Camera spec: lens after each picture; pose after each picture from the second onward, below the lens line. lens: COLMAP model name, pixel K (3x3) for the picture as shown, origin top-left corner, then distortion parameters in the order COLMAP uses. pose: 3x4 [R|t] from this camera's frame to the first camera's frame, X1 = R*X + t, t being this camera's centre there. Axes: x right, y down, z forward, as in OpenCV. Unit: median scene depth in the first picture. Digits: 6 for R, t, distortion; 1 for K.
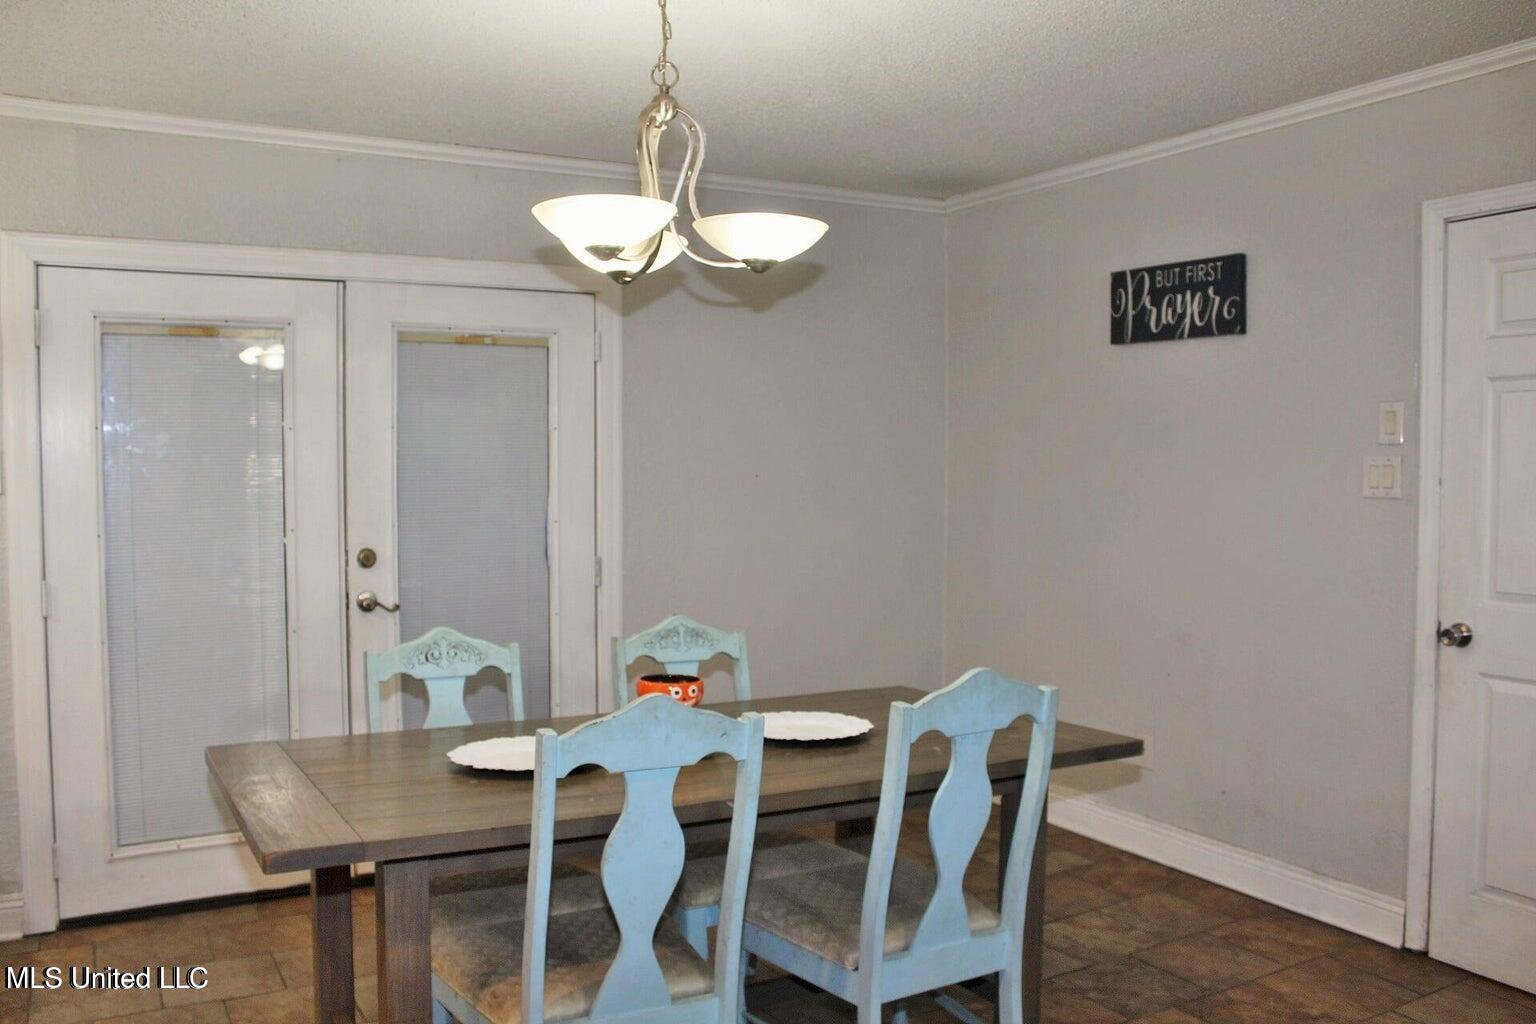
lens RADIAL K [[1266.0, 0, 768.0], [0, 1266.0, 512.0], [0, 0, 1]] dist [-0.167786, 0.164894]
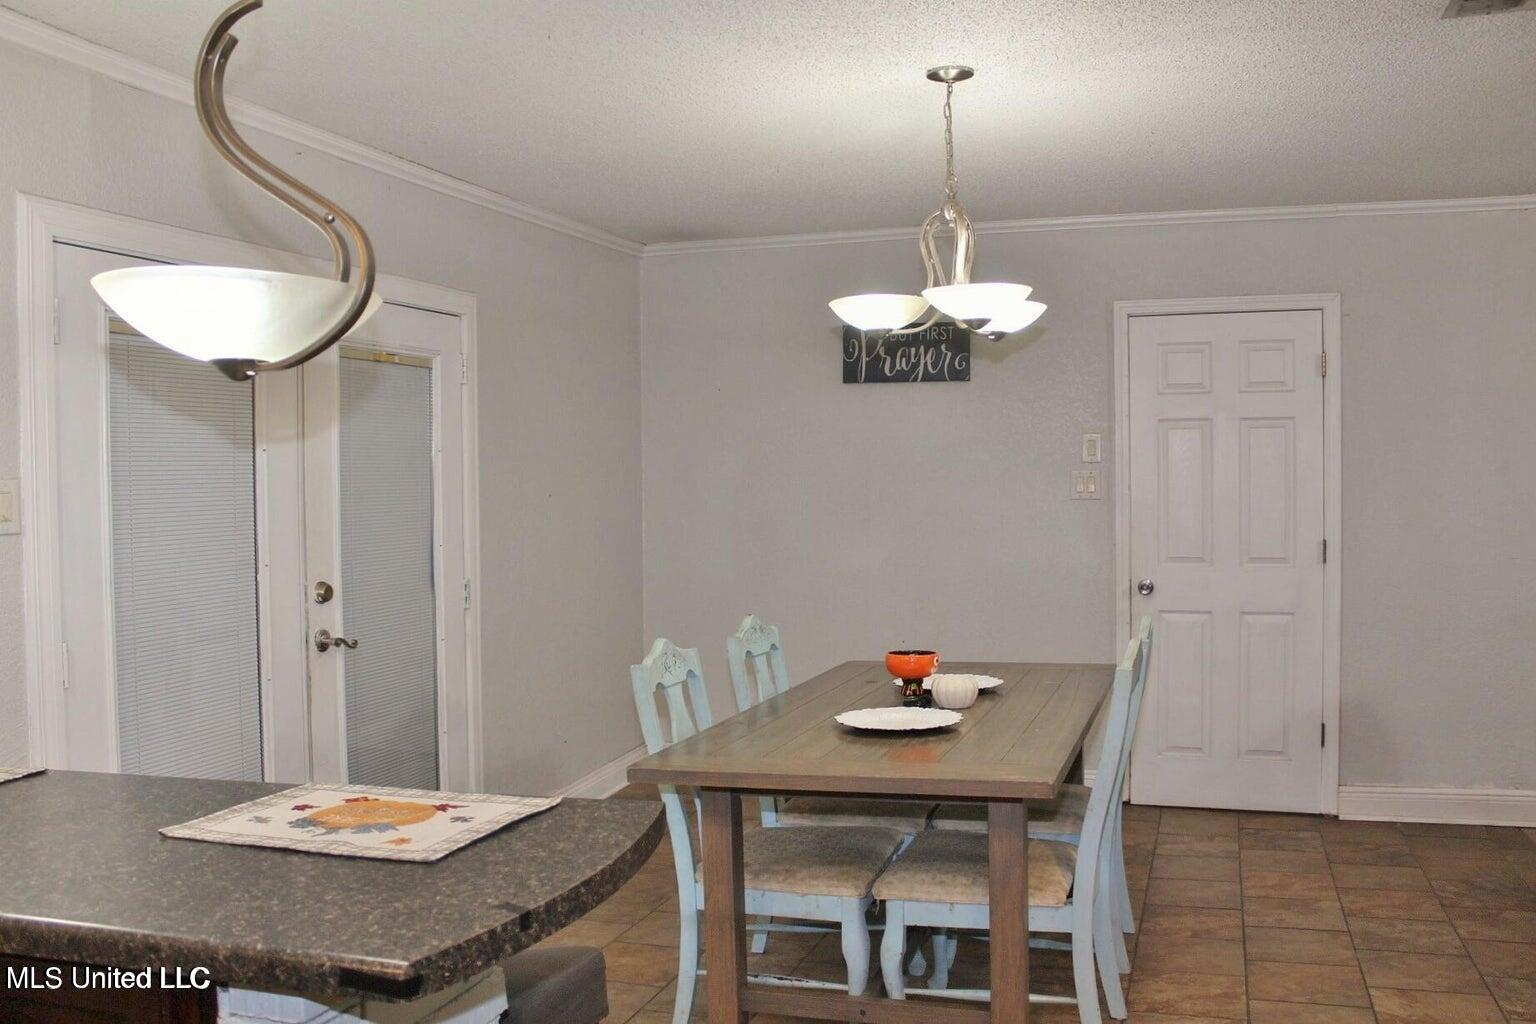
lens RADIAL K [[1266.0, 0, 768.0], [0, 1266.0, 512.0], [0, 0, 1]] dist [-0.167786, 0.164894]
pose [[0.760032, -0.029803, 0.649202, -0.659350], [0.036784, 0.999319, 0.002812, -0.012169], [-0.648844, 0.021743, 0.760611, 0.093529]]
